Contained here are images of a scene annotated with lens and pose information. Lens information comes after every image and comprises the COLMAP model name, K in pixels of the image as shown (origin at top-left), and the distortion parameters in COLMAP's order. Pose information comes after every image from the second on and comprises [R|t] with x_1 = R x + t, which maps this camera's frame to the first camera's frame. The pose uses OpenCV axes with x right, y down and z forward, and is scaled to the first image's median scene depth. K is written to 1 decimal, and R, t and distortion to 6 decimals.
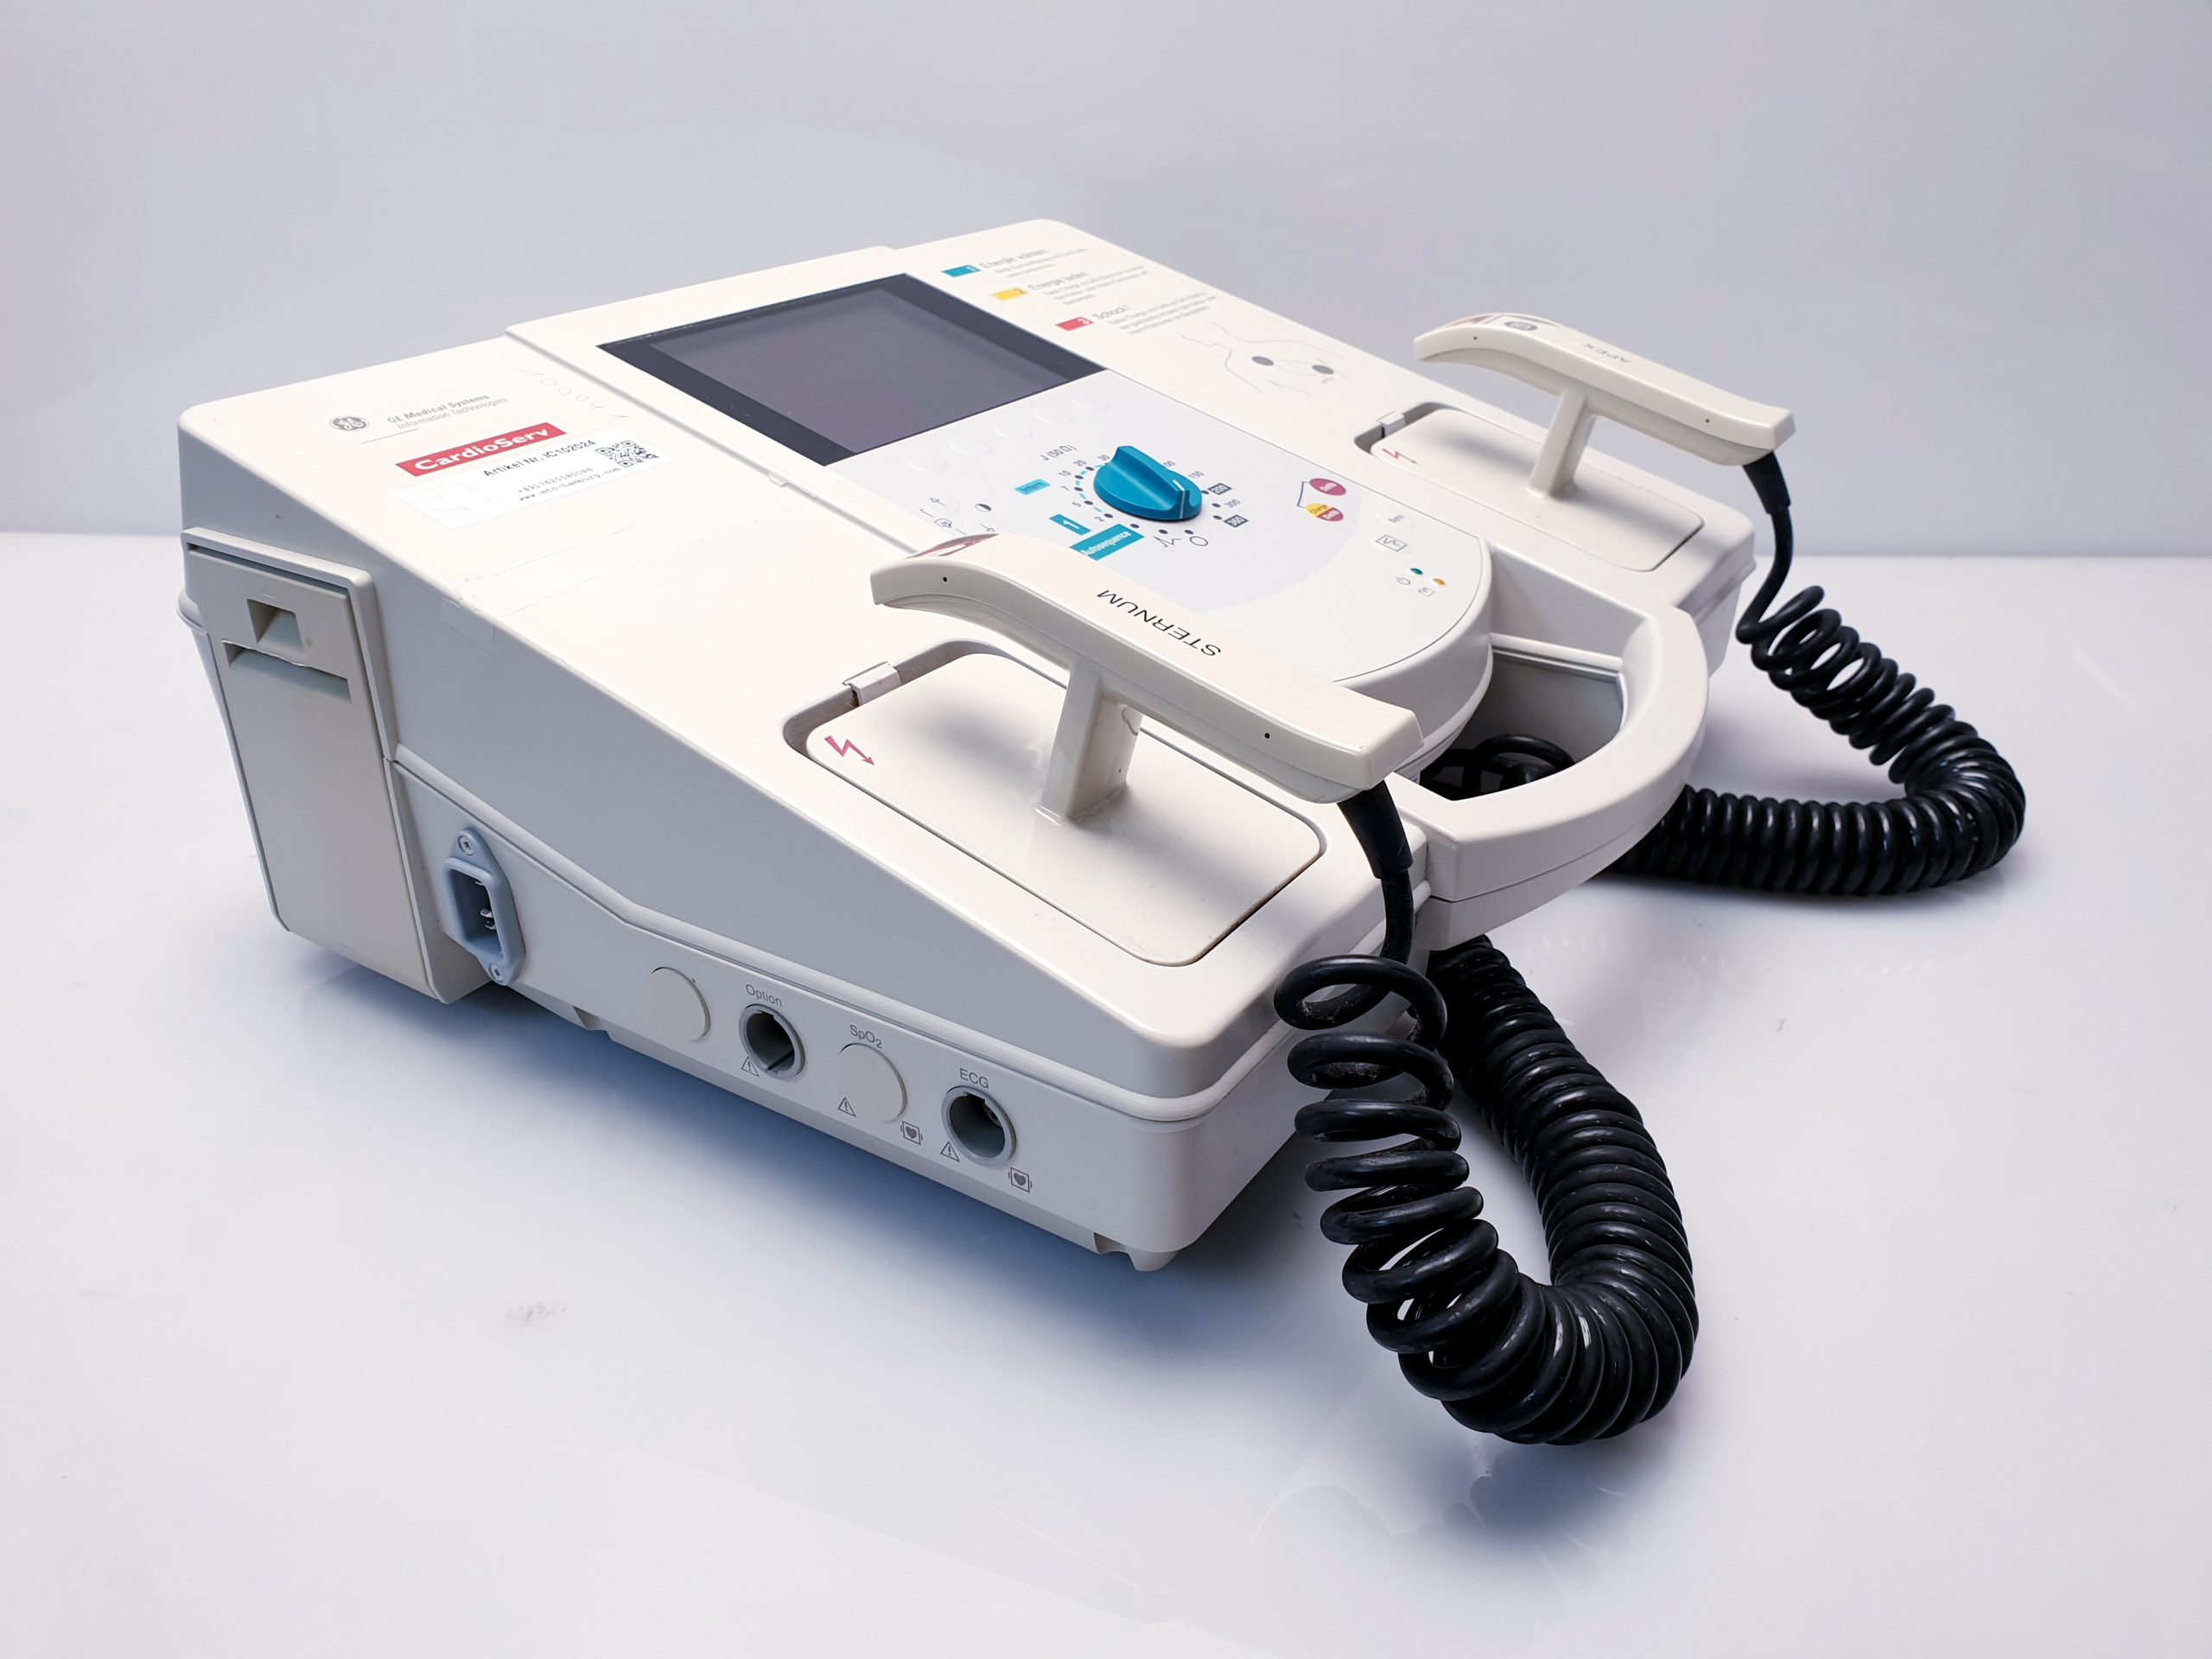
lens RADIAL K [[1760.1, 0, 1094.0], [0, 1760.1, 831.5], [0, 0, 1]] dist [0.020503, -0.051874]
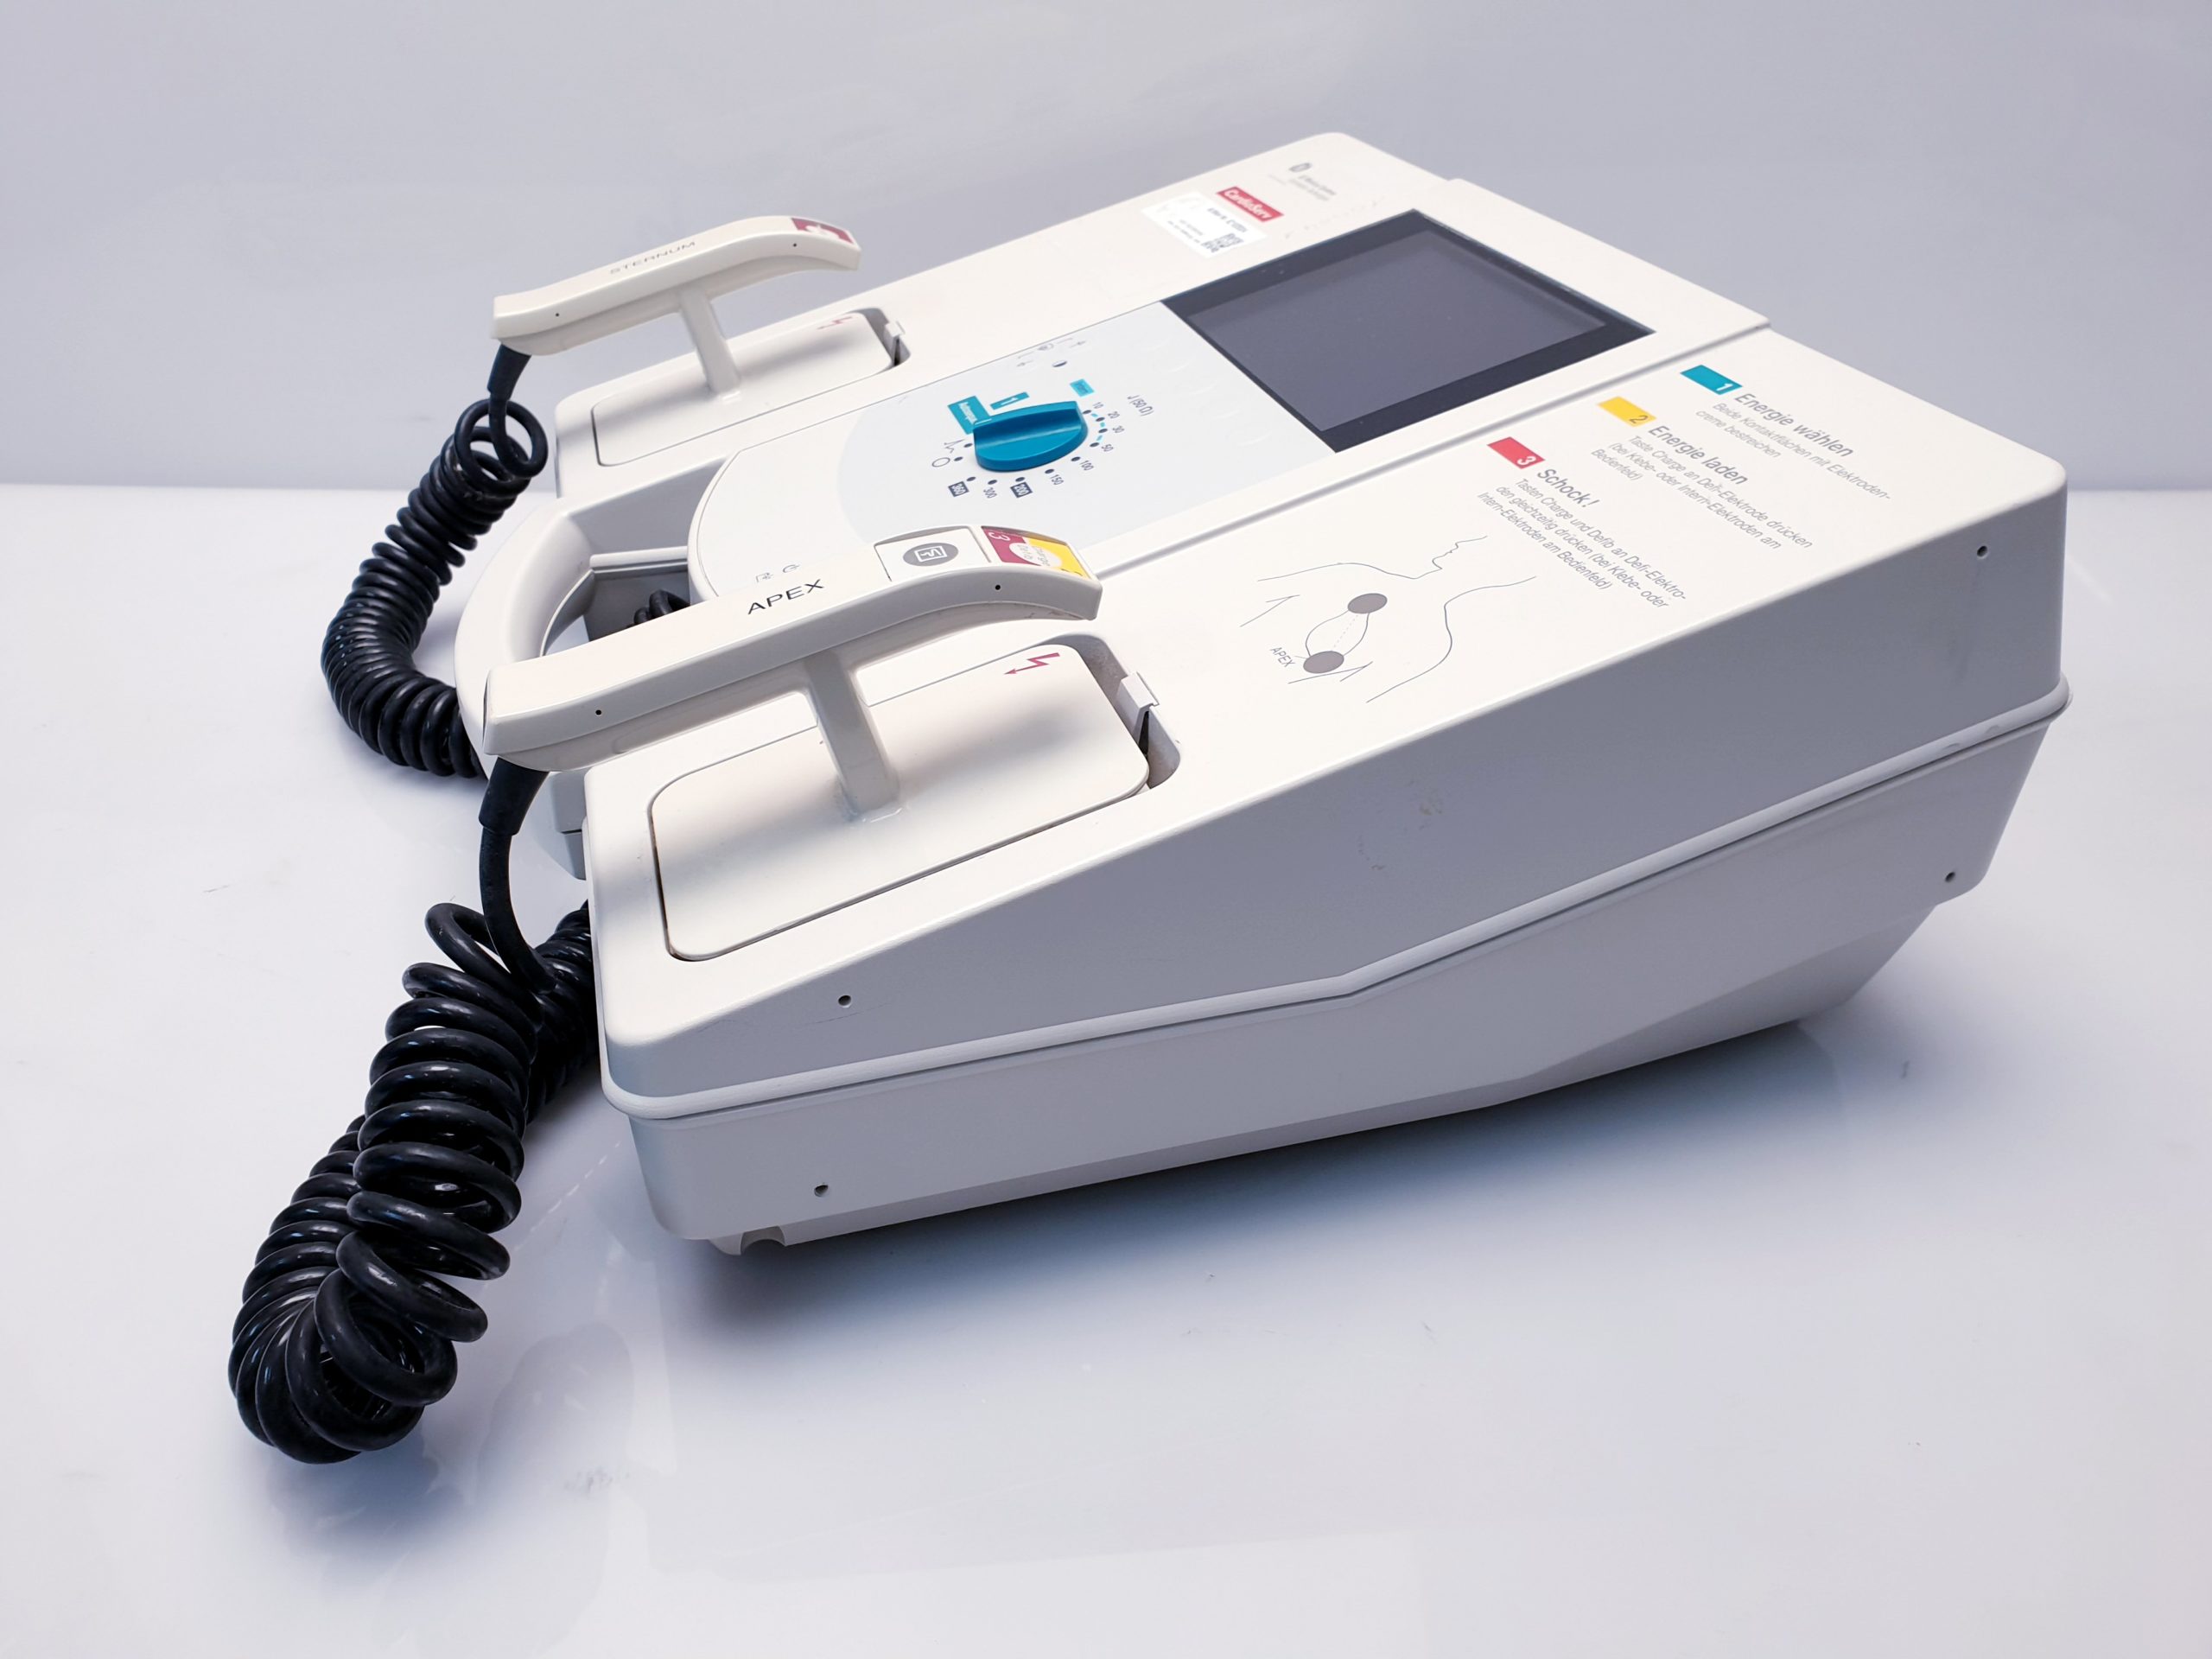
lens RADIAL K [[1760.1, 0, 1120.0], [0, 1760.1, 818.8], [0, 0, 1]] dist [0.020503, -0.051874]
pose [[-0.639889, 0.405291, -0.652902, 0.733068], [-0.347306, 0.605374, 0.716171, -0.797325], [0.685508, 0.685027, -0.246612, 1.458097]]
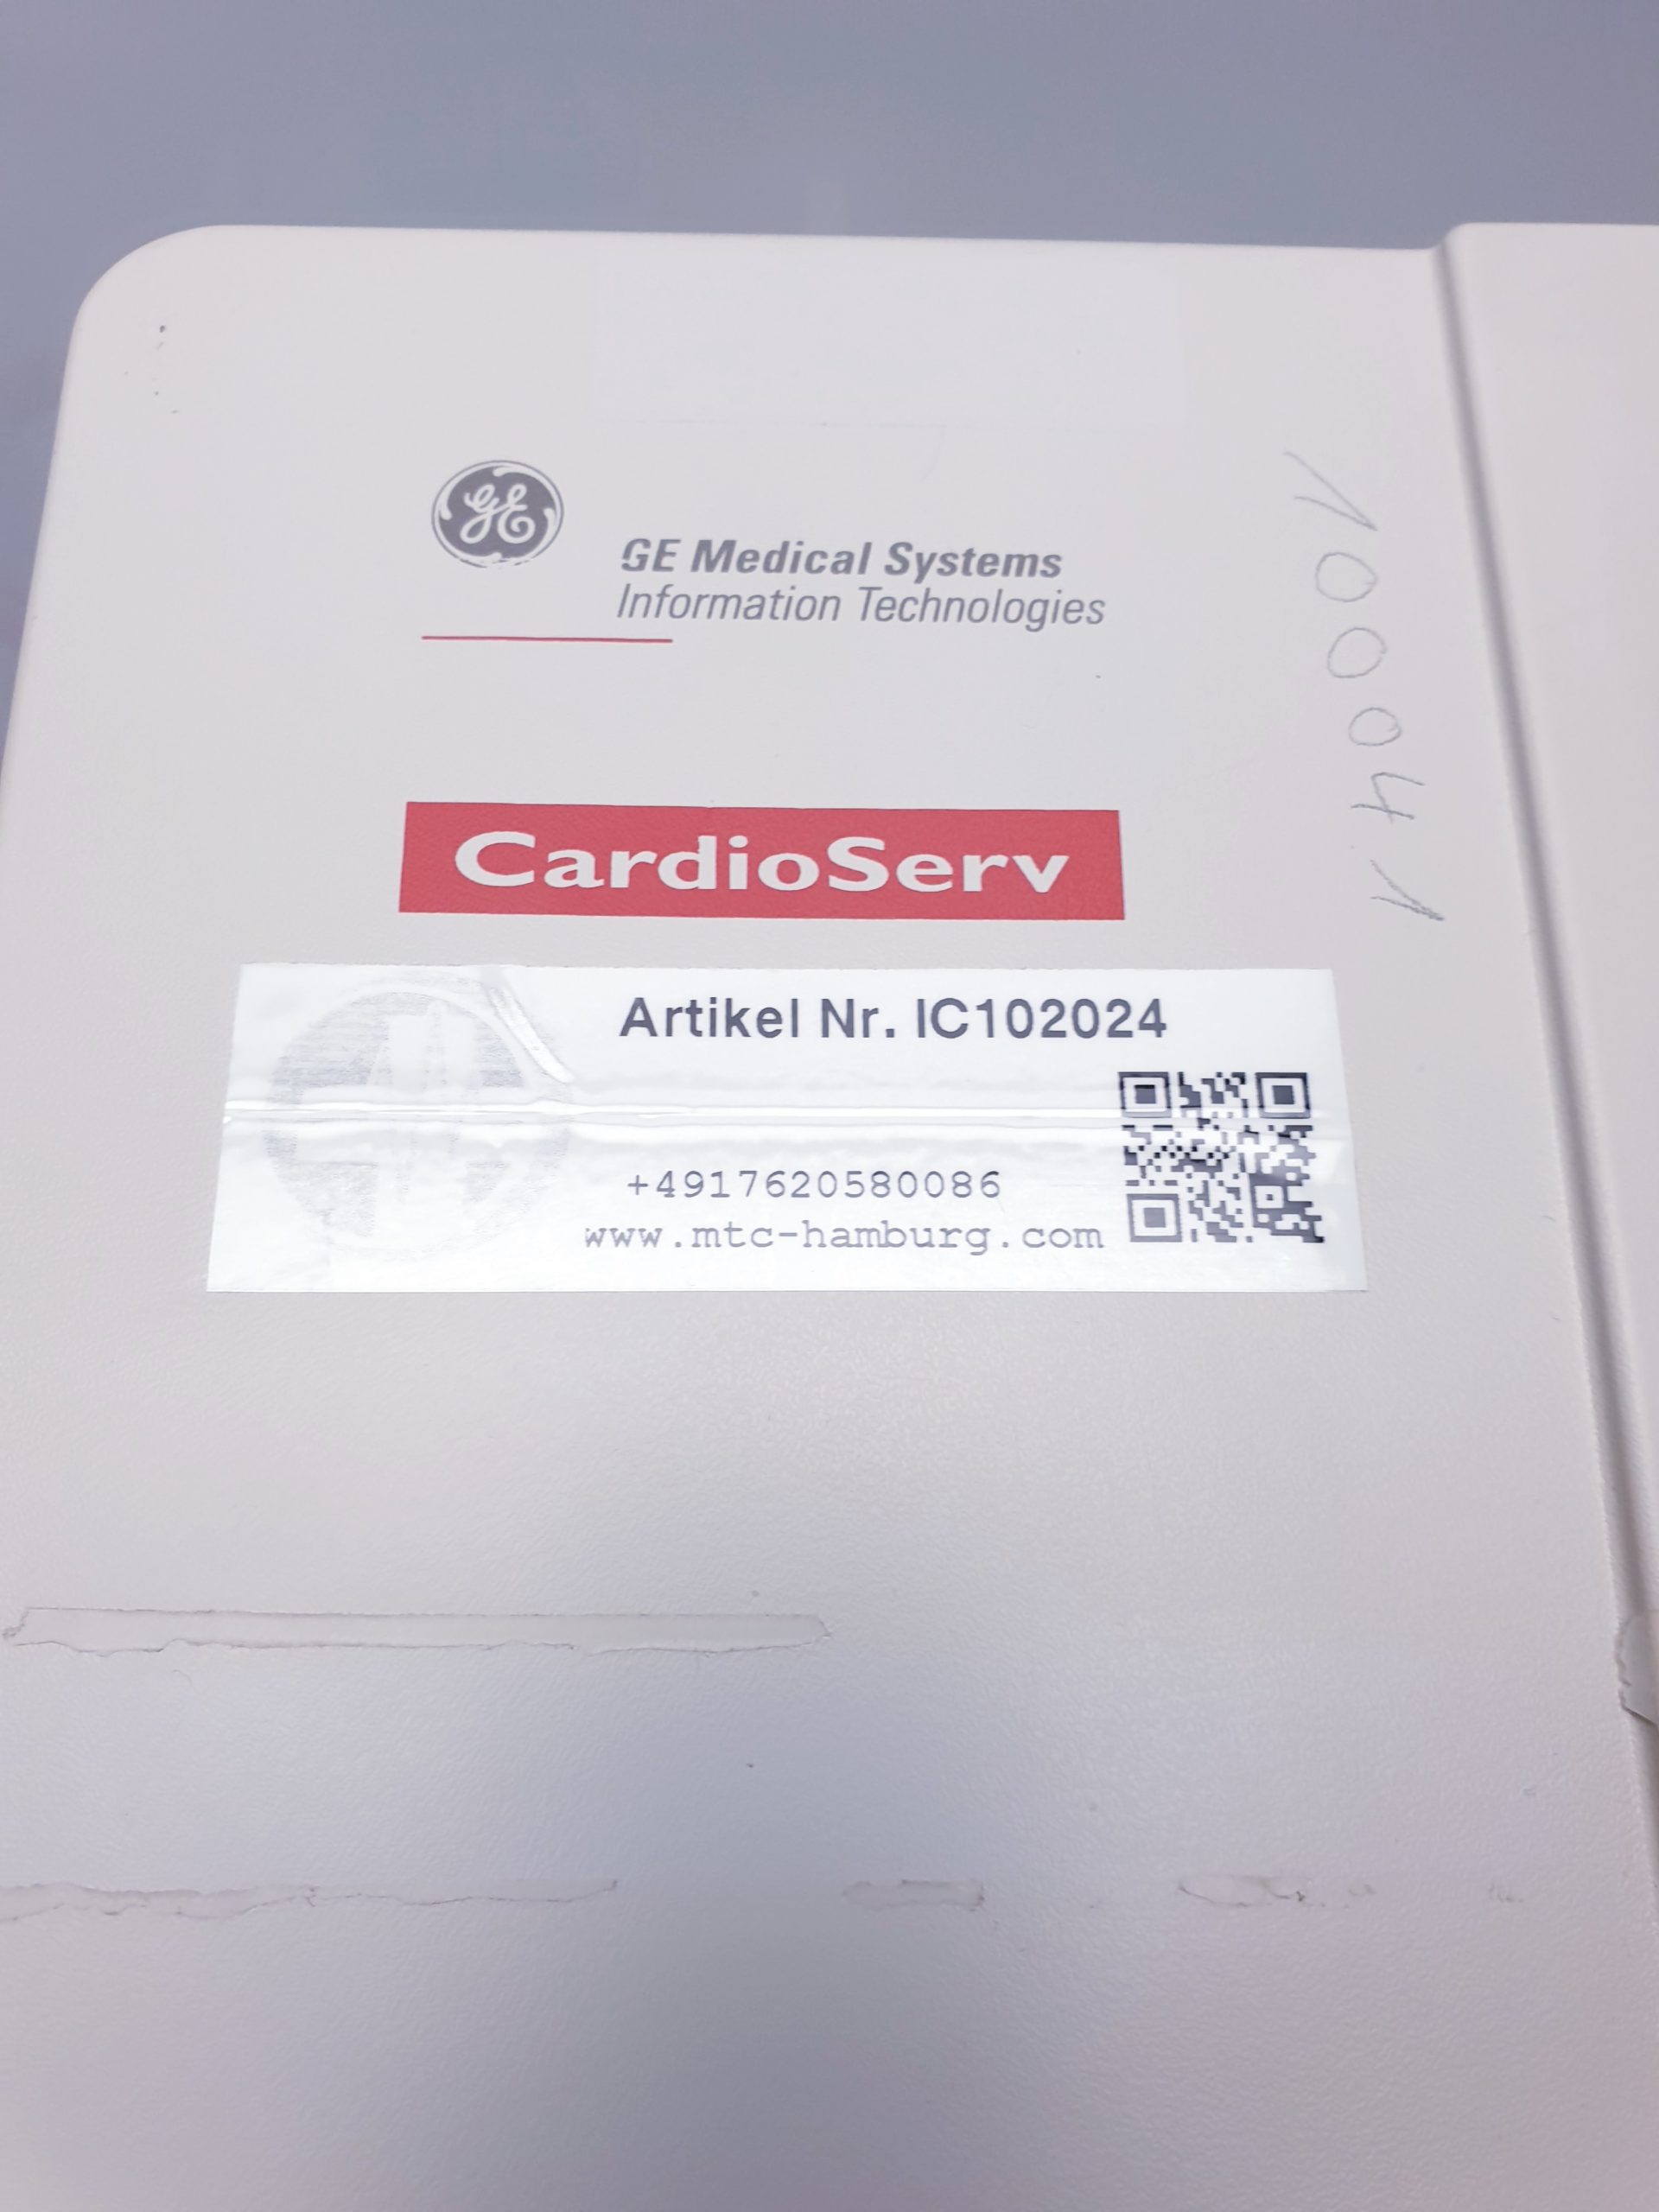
lens RADIAL K [[1760.1, 0, 814.1], [0, 1760.1, 1121.5], [0, 0, 1]] dist [0.020503, -0.051874]
pose [[0.570077, 0.708272, -0.416370, -0.186541], [-0.411099, 0.684686, 0.601833, -0.322658], [0.711344, -0.171922, 0.681493, 0.748269]]
